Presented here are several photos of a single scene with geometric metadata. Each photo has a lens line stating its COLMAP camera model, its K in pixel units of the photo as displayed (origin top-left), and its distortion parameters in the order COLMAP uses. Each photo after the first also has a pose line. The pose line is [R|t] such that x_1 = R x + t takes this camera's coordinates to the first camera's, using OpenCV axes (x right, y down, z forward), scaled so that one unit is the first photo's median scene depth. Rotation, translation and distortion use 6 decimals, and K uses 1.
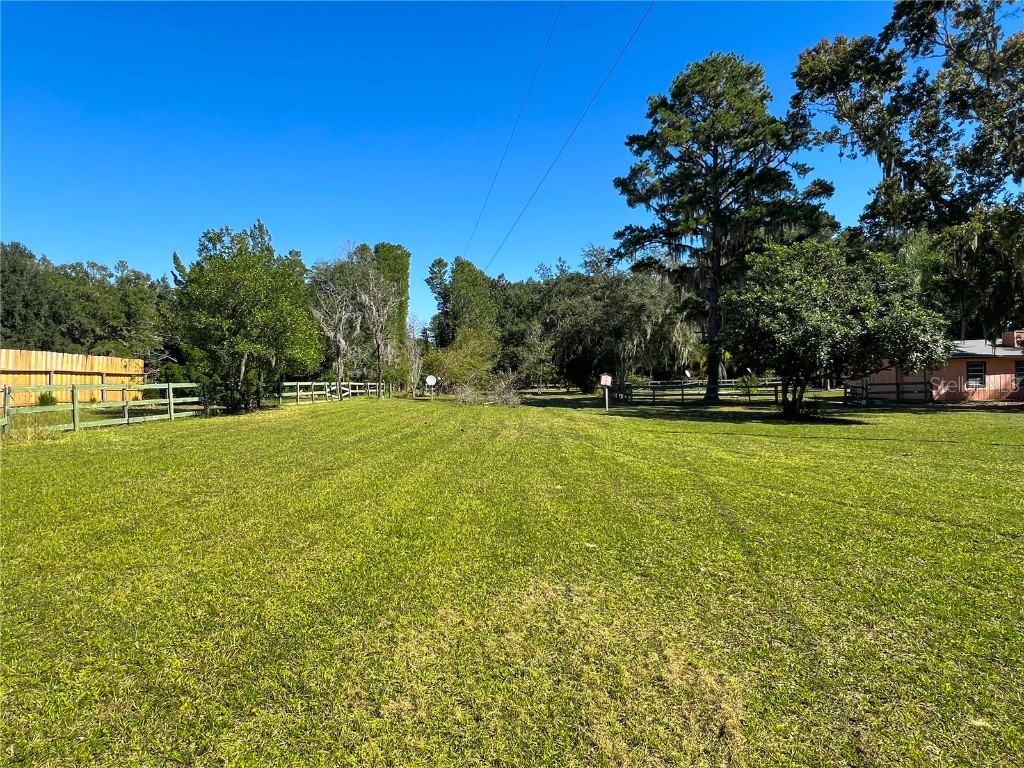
lens RADIAL K [[572.2, 0, 513.3], [0, 572.2, 377.8], [0, 0, 1]] dist [-0.002518, -0.000250]
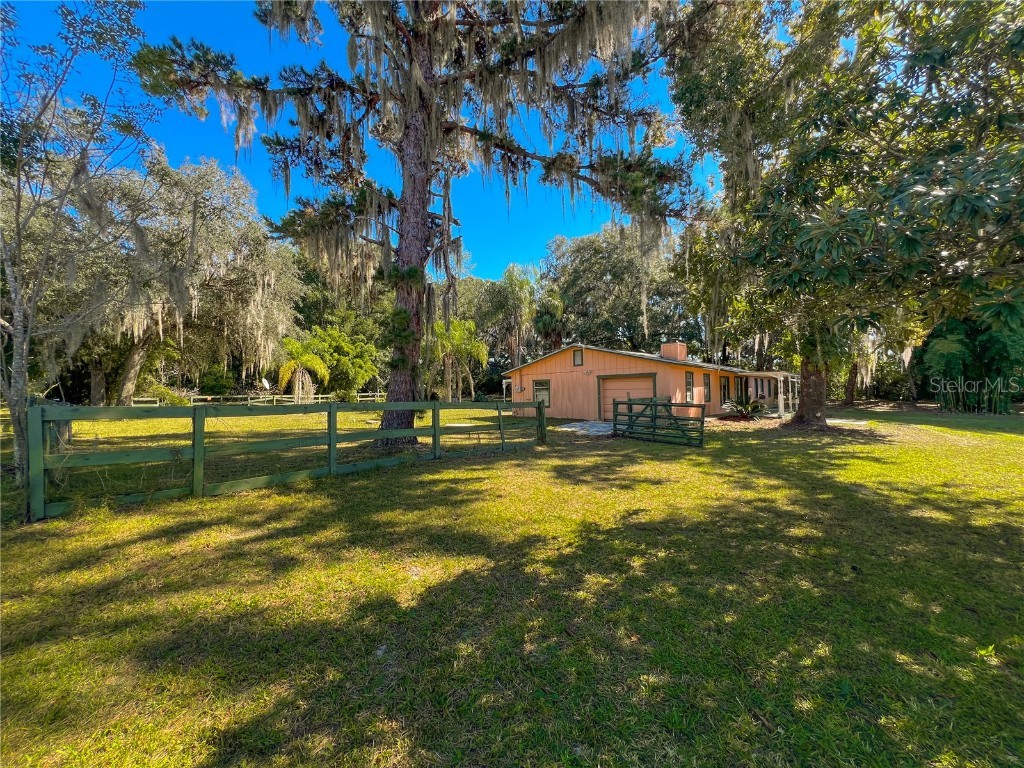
lens RADIAL K [[416.0, 0, 514.8], [0, 416.0, 378.8], [0, 0, 1]] dist [-0.003049, 0.000845]
pose [[0.631673, 0.037446, 0.774330, 0.184575], [-0.006228, 0.999046, -0.043233, 0.007662], [-0.775210, 0.022487, 0.631303, 0.748469]]
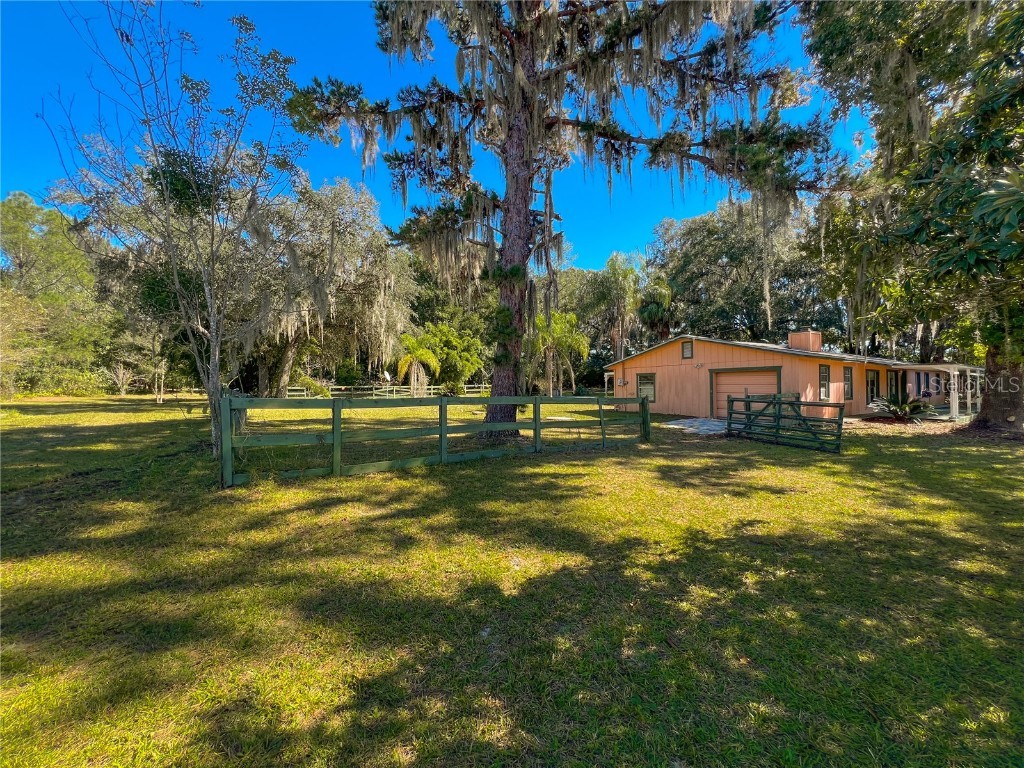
lens RADIAL K [[416.3, 0, 512.0], [0, 416.3, 379.4], [0, 0, 1]] dist [-0.000686, 0.000220]
pose [[0.802523, 0.027007, 0.596009, 0.183479], [-0.019006, 0.999625, -0.019705, 0.005868], [-0.596318, 0.004486, 0.802736, 0.747035]]
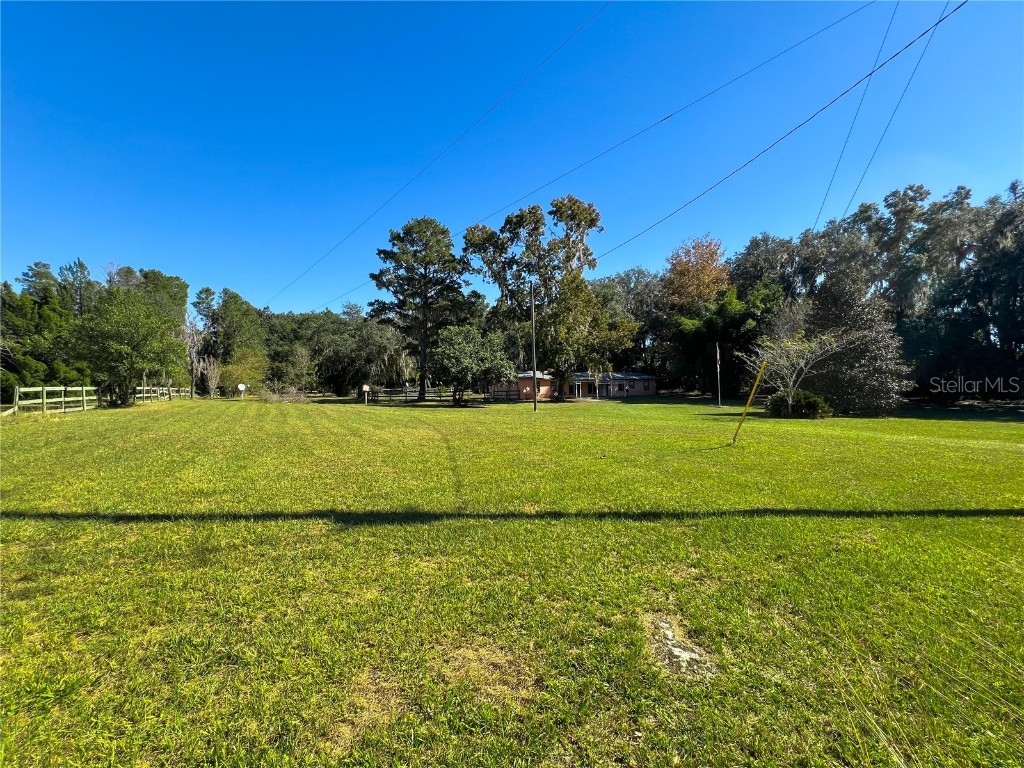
lens RADIAL K [[416.0, 0, 514.8], [0, 416.0, 378.8], [0, 0, 1]] dist [-0.003049, 0.000845]
pose [[0.847823, 0.021423, 0.529847, -0.117722], [-0.011214, 0.999684, -0.022476, -0.000517], [-0.530161, 0.013114, 0.847795, -0.319827]]
